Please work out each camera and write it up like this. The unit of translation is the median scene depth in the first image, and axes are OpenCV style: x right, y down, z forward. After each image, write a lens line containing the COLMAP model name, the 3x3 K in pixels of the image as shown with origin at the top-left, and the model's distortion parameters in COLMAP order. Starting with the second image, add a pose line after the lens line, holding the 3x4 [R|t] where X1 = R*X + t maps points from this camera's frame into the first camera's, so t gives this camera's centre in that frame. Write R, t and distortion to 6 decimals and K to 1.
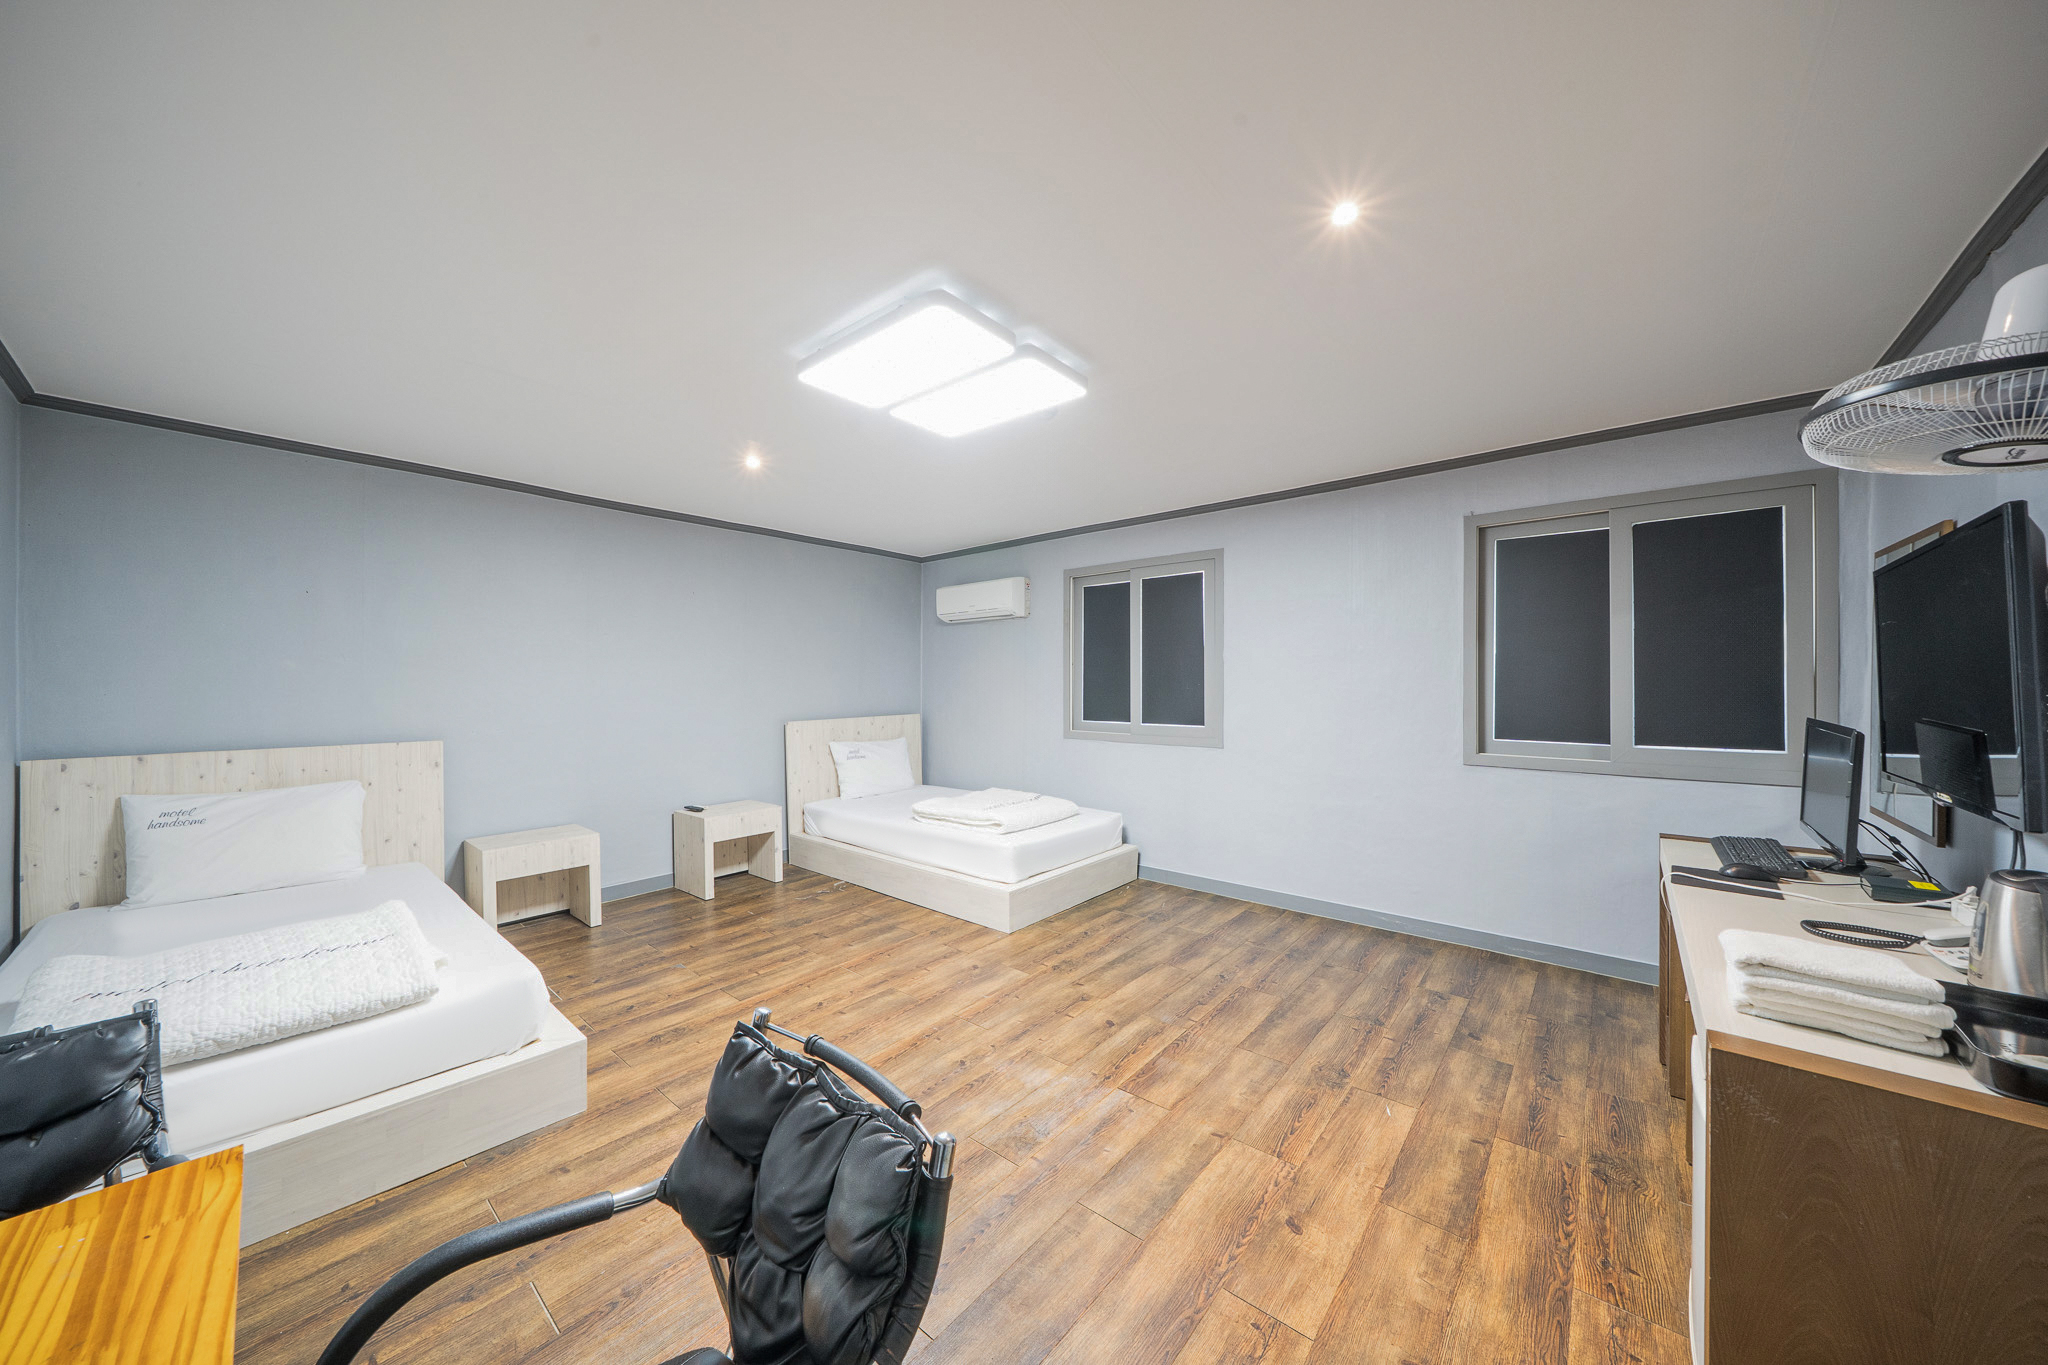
lens RADIAL K [[685.1, 0, 1019.7], [0, 685.1, 685.1], [0, 0, 1]] dist [-0.000733, -0.000033]
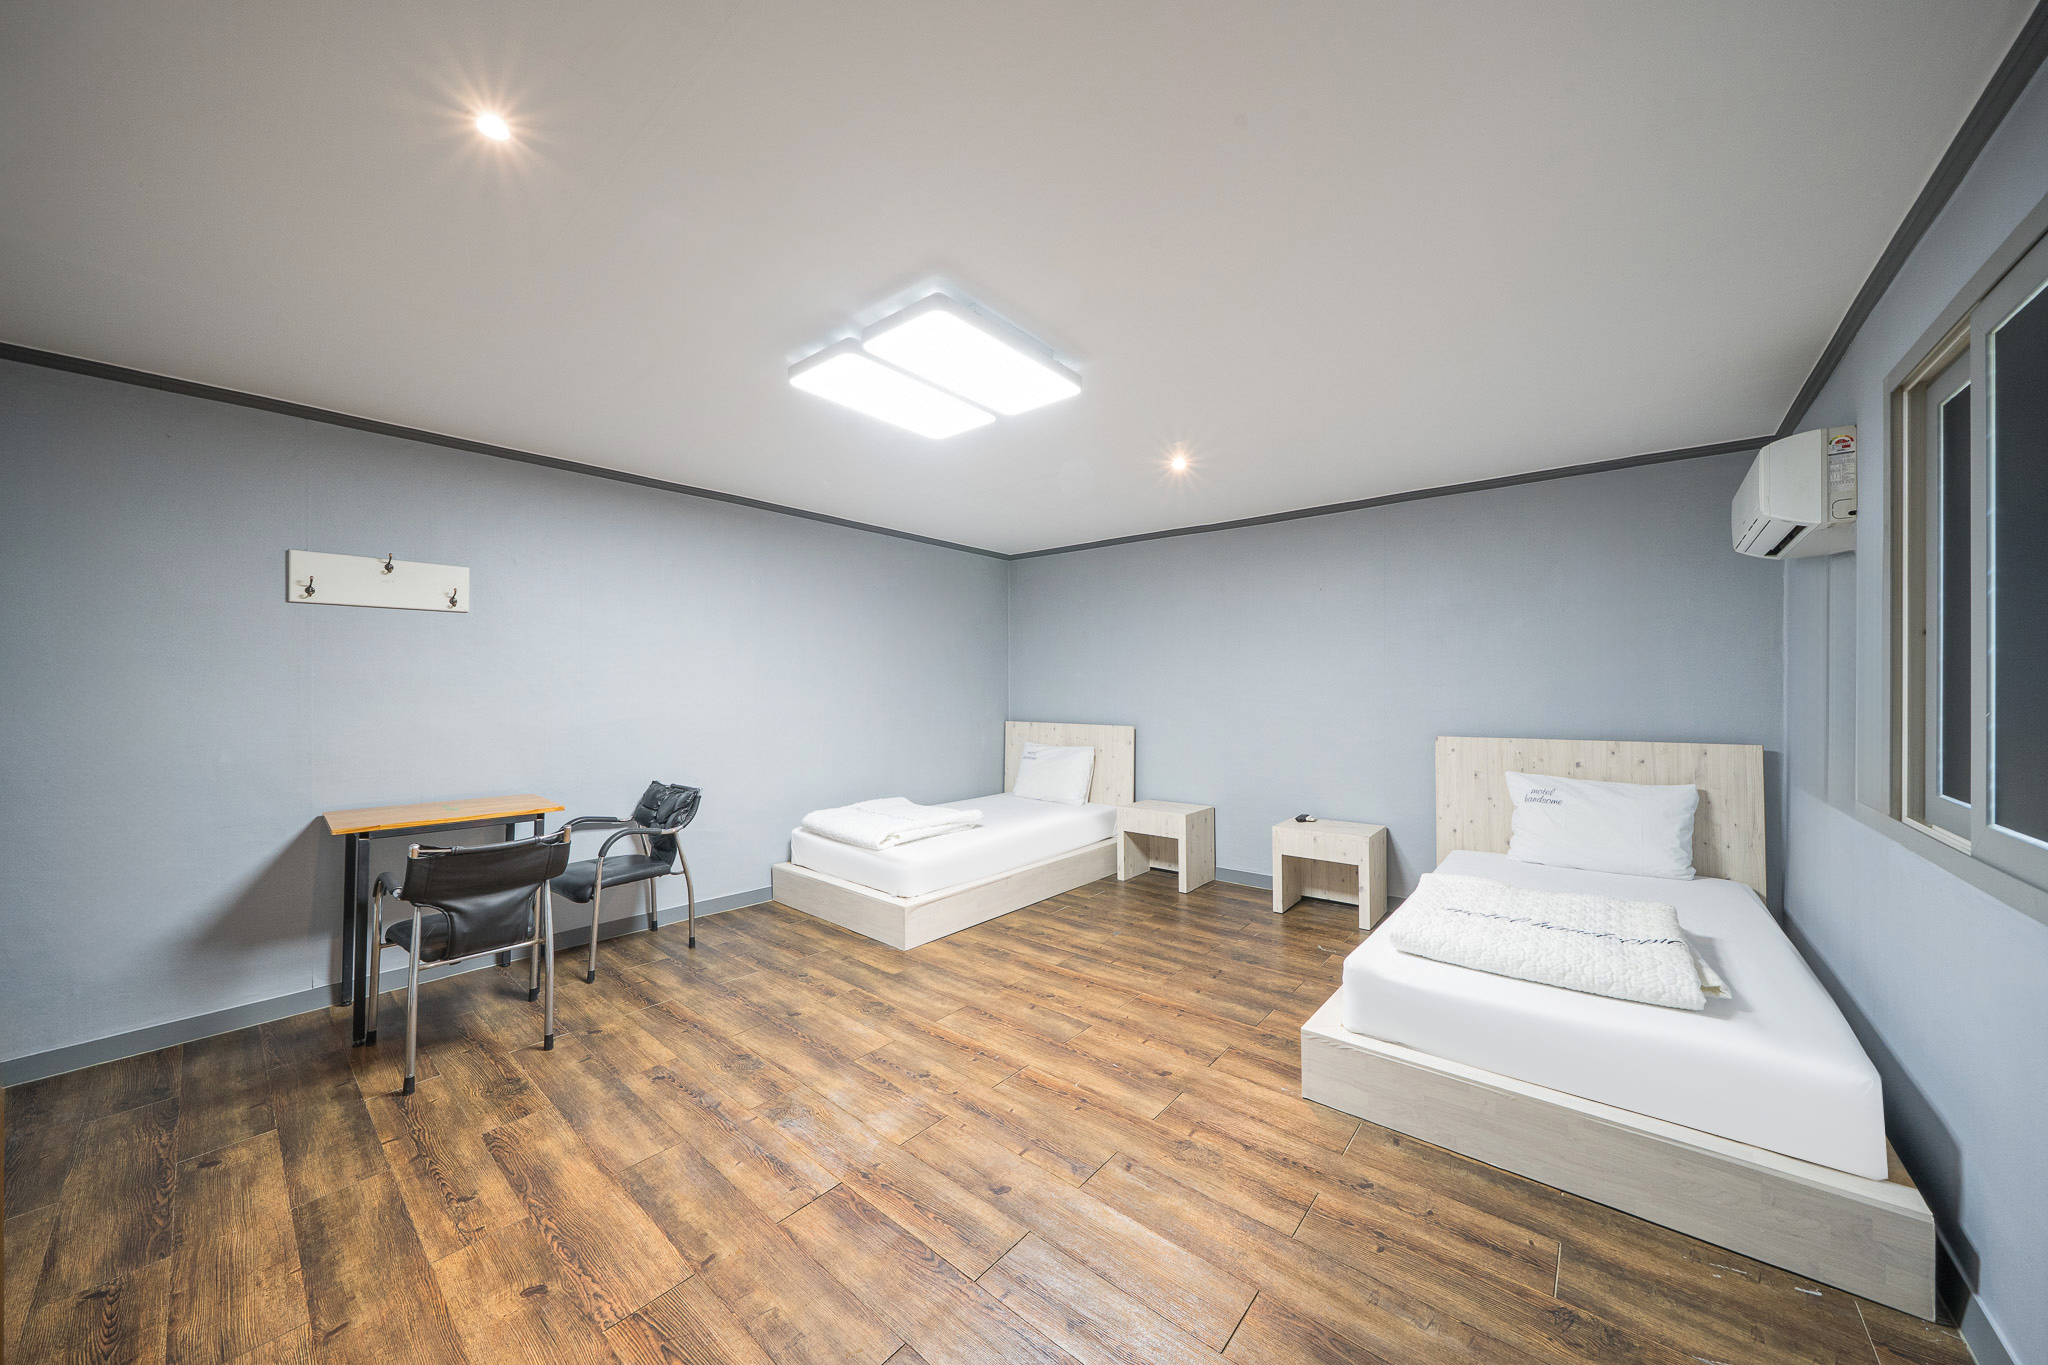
lens RADIAL K [[698.8, 0, 1021.5], [0, 698.8, 681.0], [0, 0, 1]] dist [-0.004614, -0.000052]
pose [[0.014321, -0.006125, -0.999879, 0.742849], [-0.001298, 0.999980, -0.006144, -0.004407], [0.999897, 0.001386, 0.014313, 0.909451]]
